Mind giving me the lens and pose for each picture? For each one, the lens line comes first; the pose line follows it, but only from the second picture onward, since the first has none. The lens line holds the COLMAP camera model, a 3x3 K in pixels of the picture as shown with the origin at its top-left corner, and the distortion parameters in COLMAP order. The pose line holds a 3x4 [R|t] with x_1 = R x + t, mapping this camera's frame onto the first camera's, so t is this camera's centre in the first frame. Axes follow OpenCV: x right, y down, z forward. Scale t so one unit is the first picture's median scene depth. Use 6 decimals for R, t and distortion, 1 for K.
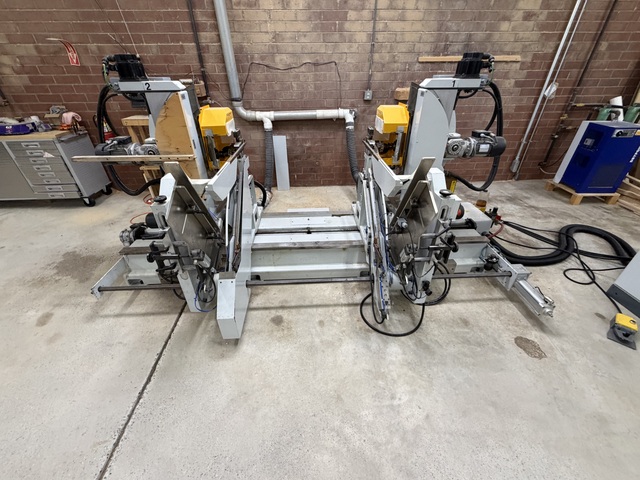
lens RADIAL K [[261.4, 0, 320.6], [0, 261.4, 240.0], [0, 0, 1]] dist [-0.001297, 0.000181]
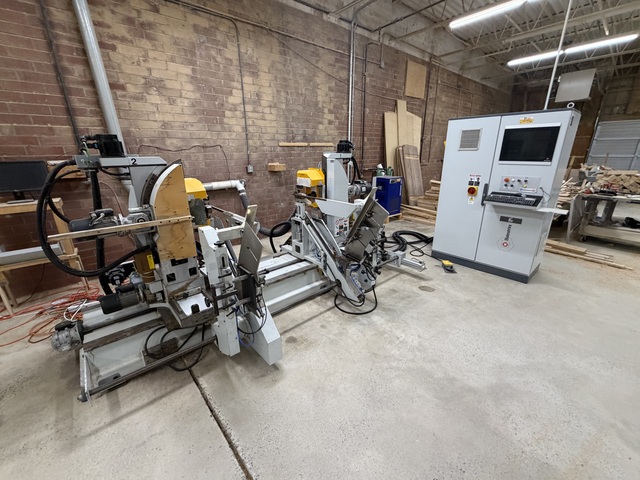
lens RADIAL K [[261.4, 0, 315.5], [0, 261.4, 242.6], [0, 0, 1]] dist [-0.001297, 0.000181]
pose [[0.793654, -0.202490, 0.573682, -0.471045], [0.338920, 0.930261, -0.140524, 0.075765], [-0.505220, 0.305960, 0.806933, -0.083688]]
